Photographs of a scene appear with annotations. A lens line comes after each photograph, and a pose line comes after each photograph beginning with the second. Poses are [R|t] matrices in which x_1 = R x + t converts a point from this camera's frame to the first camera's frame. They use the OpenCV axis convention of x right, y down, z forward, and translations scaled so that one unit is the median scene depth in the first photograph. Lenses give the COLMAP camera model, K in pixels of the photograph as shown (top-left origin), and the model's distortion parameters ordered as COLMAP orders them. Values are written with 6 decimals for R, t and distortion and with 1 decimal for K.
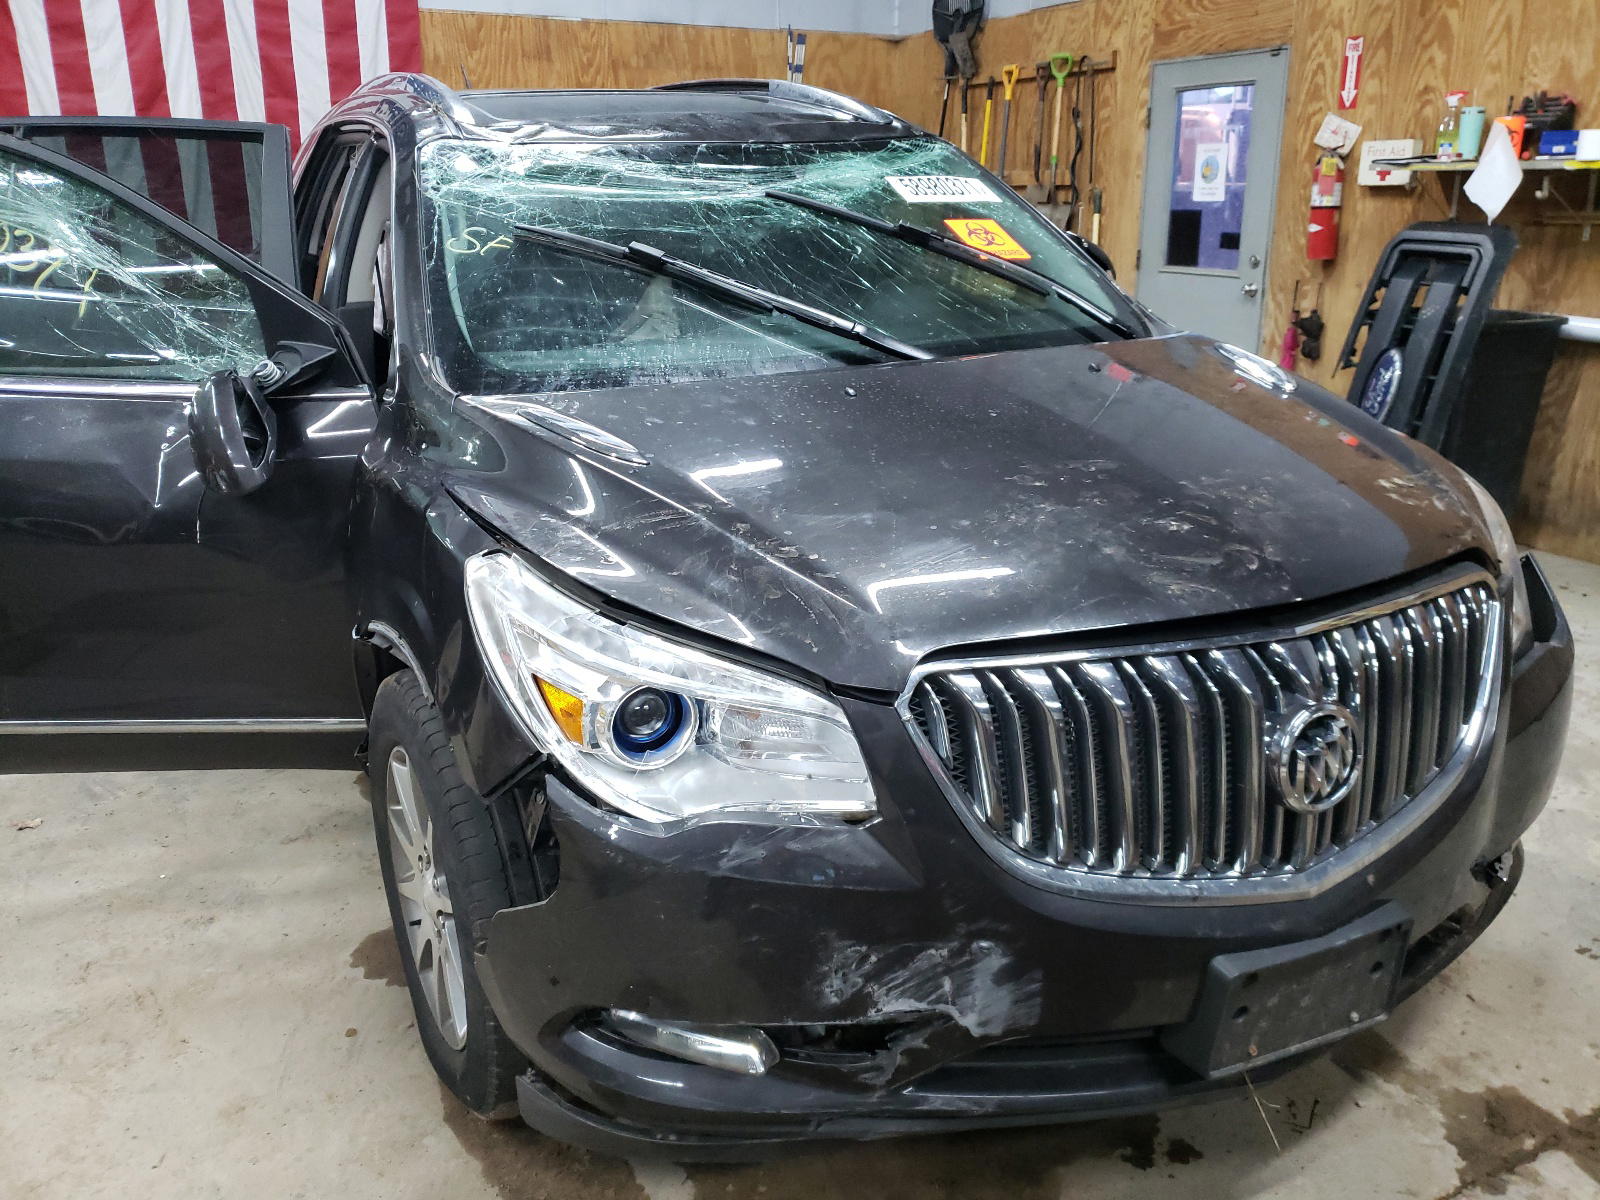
lens RADIAL K [[1233.2, 0, 798.4], [0, 1233.2, 608.8], [0, 0, 1]] dist [-0.013684, 0.015033]
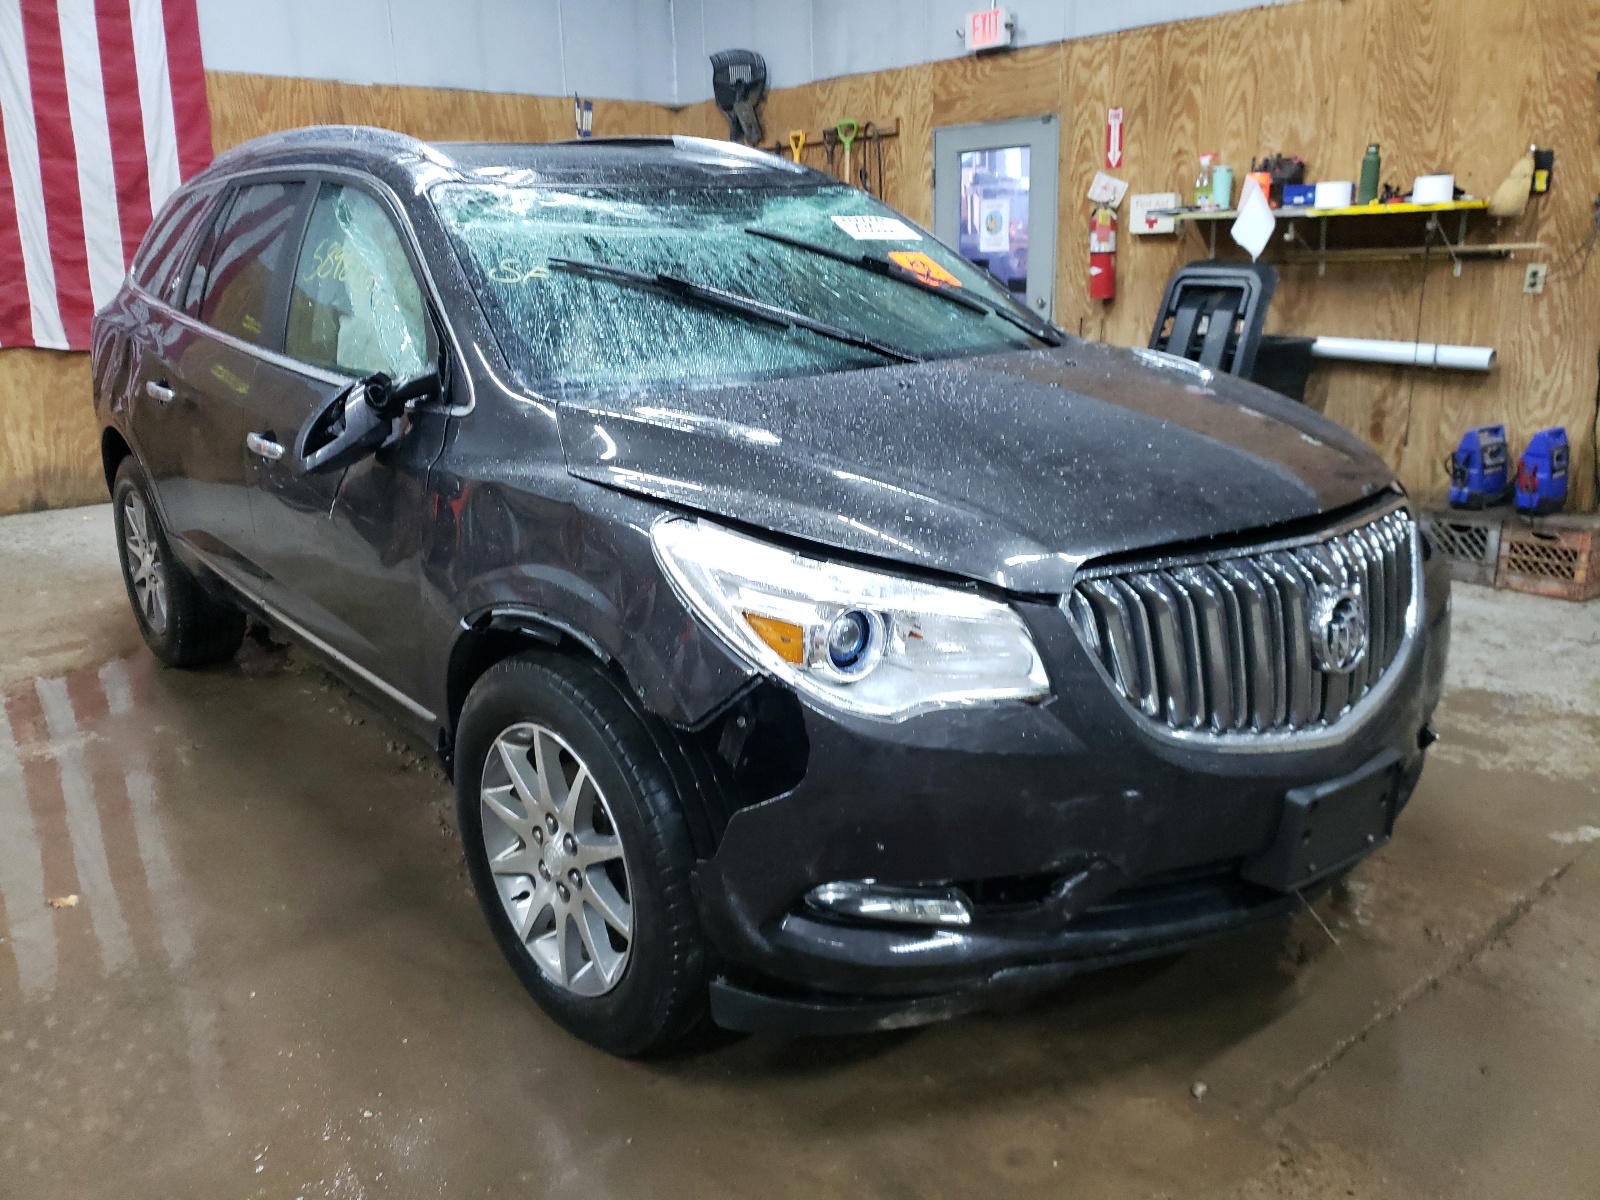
lens RADIAL K [[1233.2, 0, 797.0], [0, 1233.2, 602.6], [0, 0, 1]] dist [-0.013684, 0.015033]
pose [[0.976682, -0.069729, 0.203053, -0.108872], [0.080531, 0.995717, -0.045424, 0.027392], [-0.199016, 0.060717, 0.978114, -0.044753]]
